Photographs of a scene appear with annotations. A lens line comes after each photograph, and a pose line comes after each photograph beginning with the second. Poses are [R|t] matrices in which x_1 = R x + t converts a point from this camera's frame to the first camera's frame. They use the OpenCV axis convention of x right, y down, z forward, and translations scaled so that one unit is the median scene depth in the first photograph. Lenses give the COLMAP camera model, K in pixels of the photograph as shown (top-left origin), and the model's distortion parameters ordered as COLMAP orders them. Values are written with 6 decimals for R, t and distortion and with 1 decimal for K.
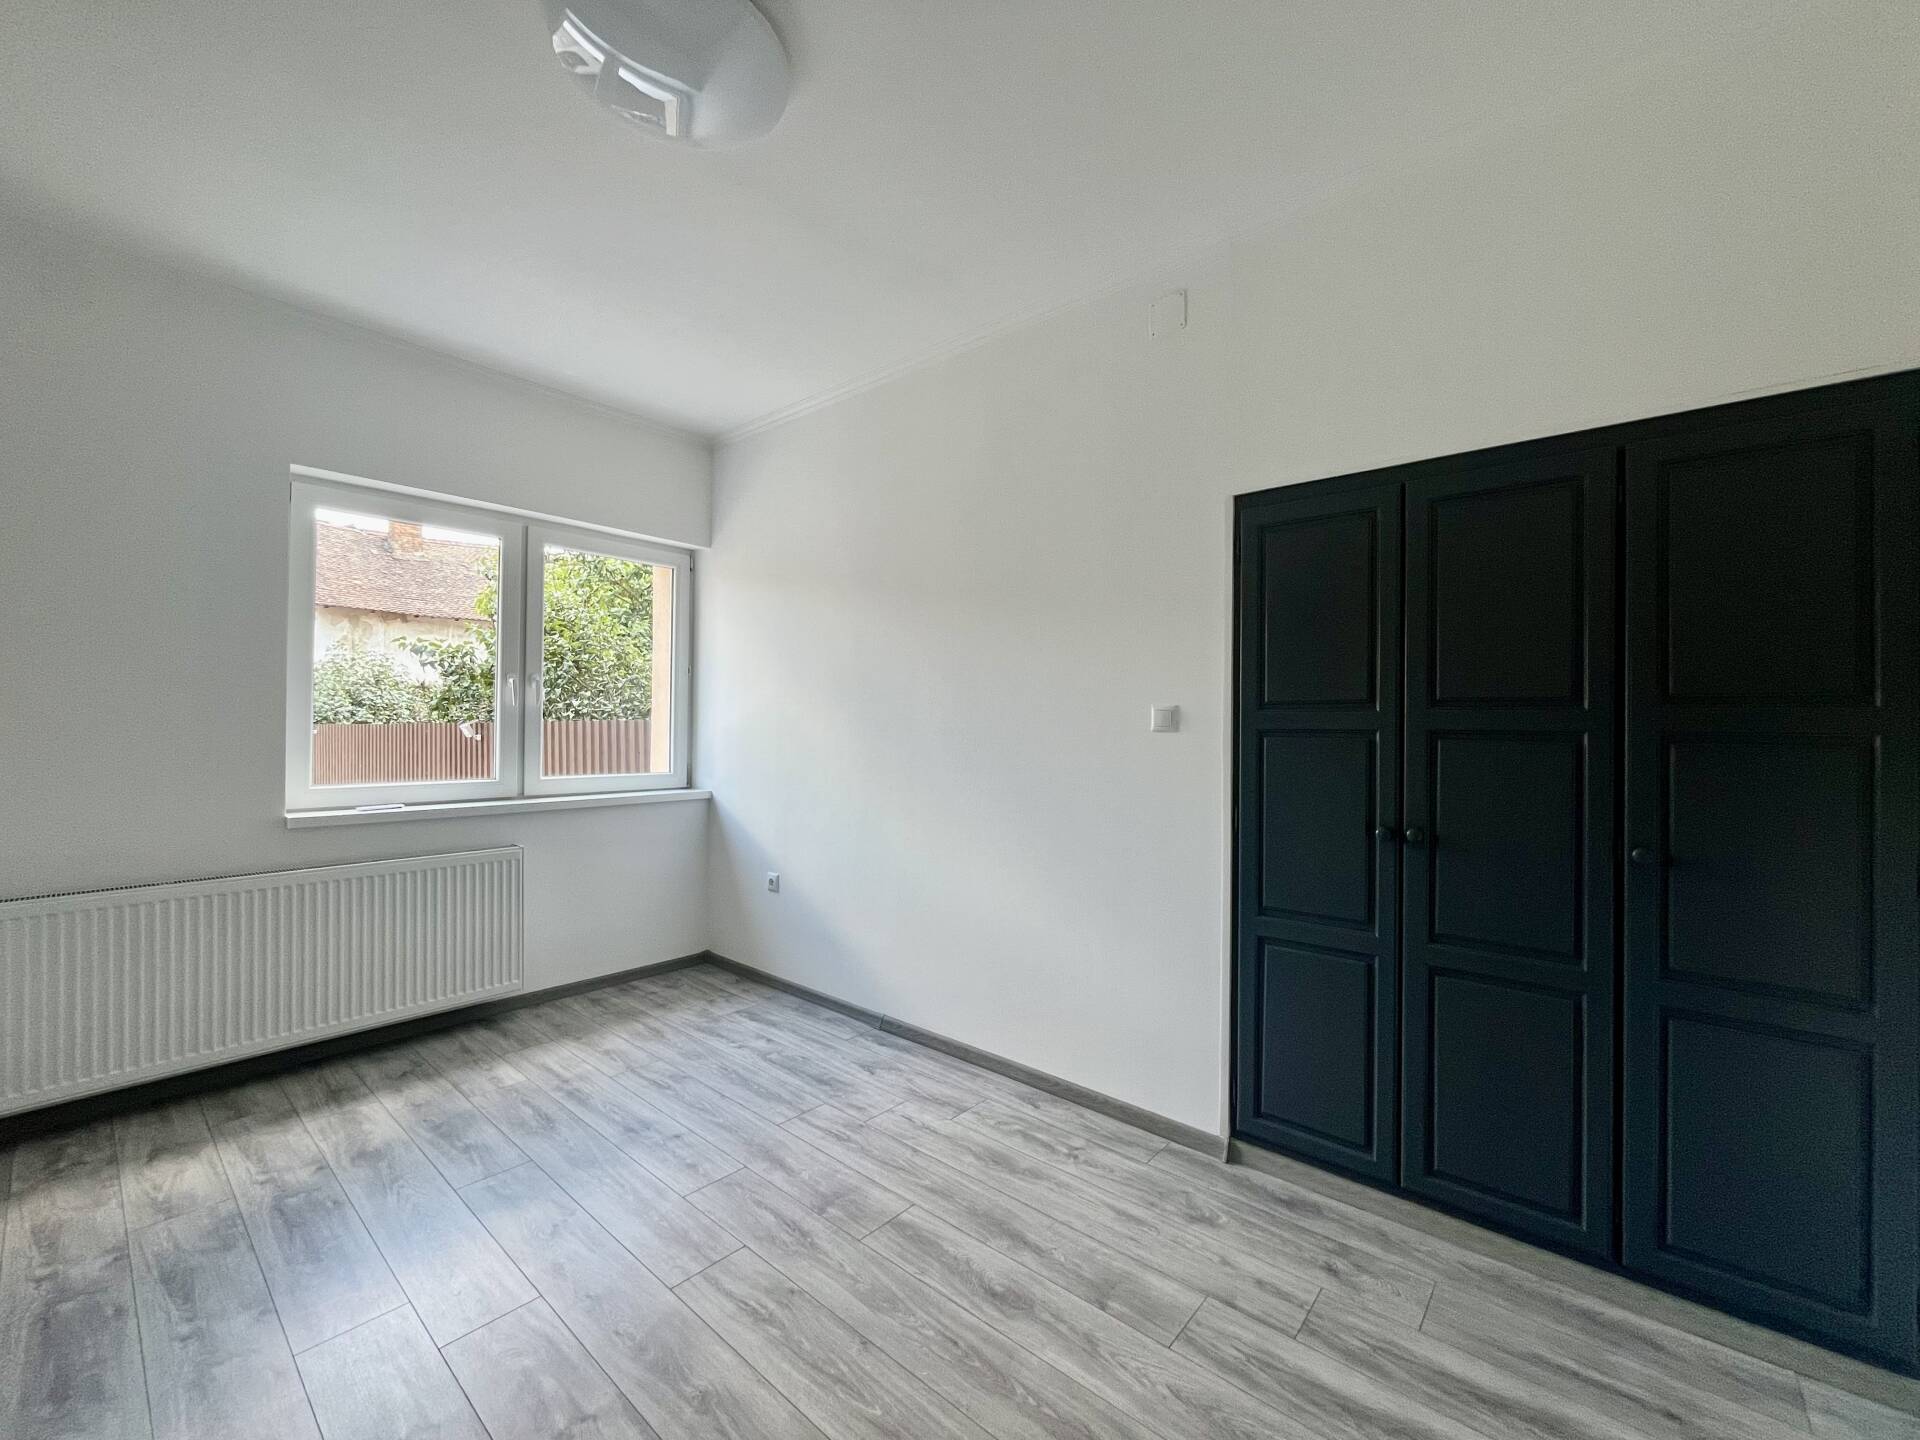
lens RADIAL K [[768.8, 0, 967.6], [0, 768.8, 727.9], [0, 0, 1]] dist [-0.003518, 0.000420]
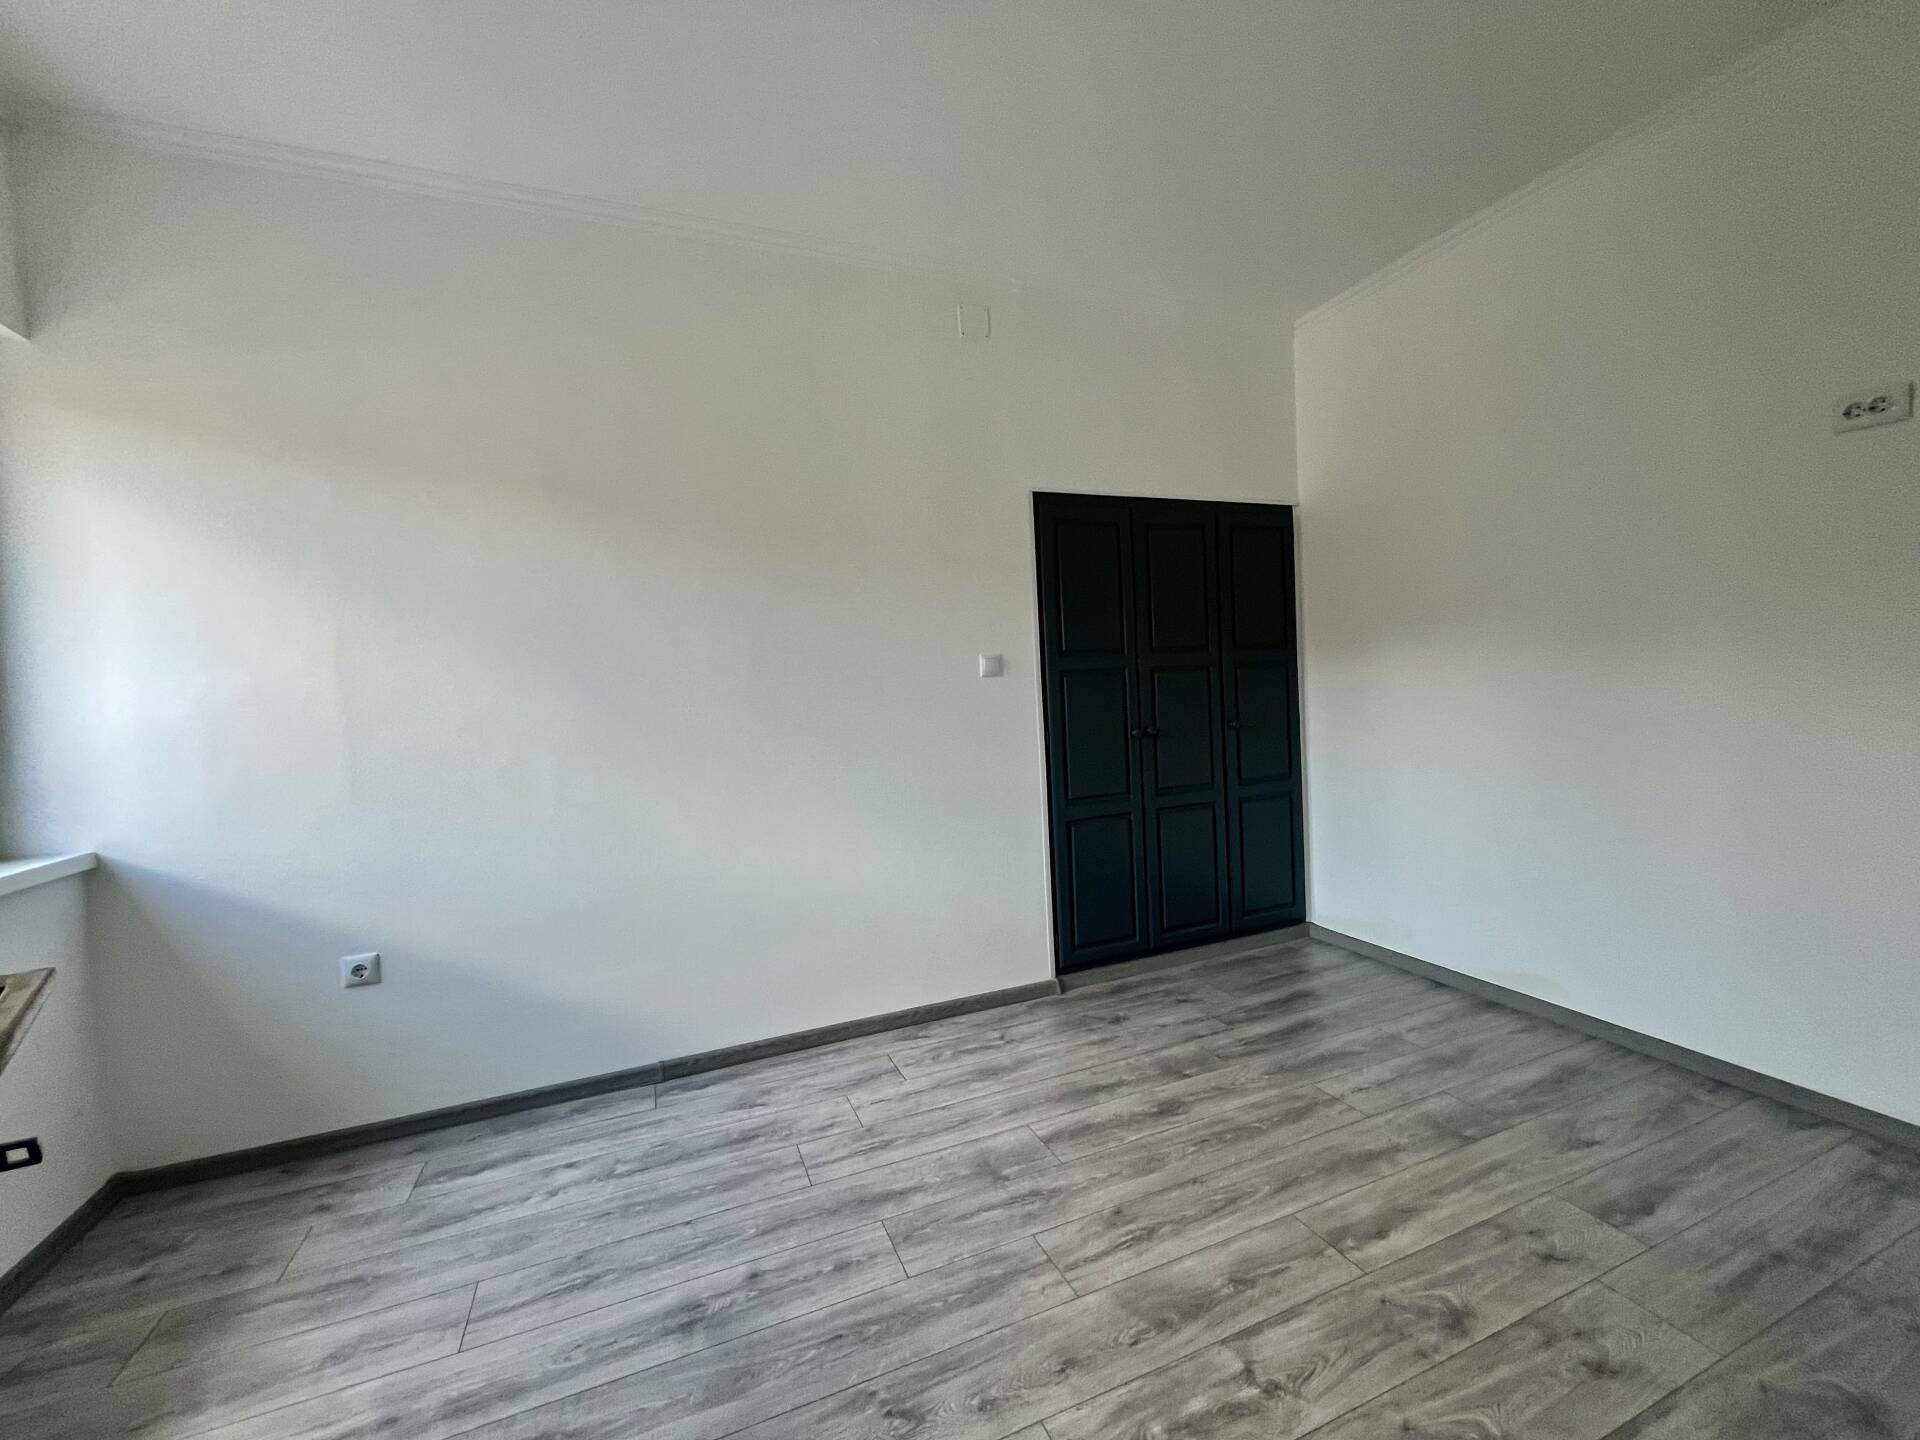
lens RADIAL K [[768.8, 0, 942.4], [0, 768.8, 733.2], [0, 0, 1]] dist [-0.003518, 0.000420]
pose [[0.467547, -0.084785, 0.879893, -0.857535], [0.055841, 0.996234, 0.066324, 0.008521], [-0.882203, 0.018124, 0.470521, 0.510935]]
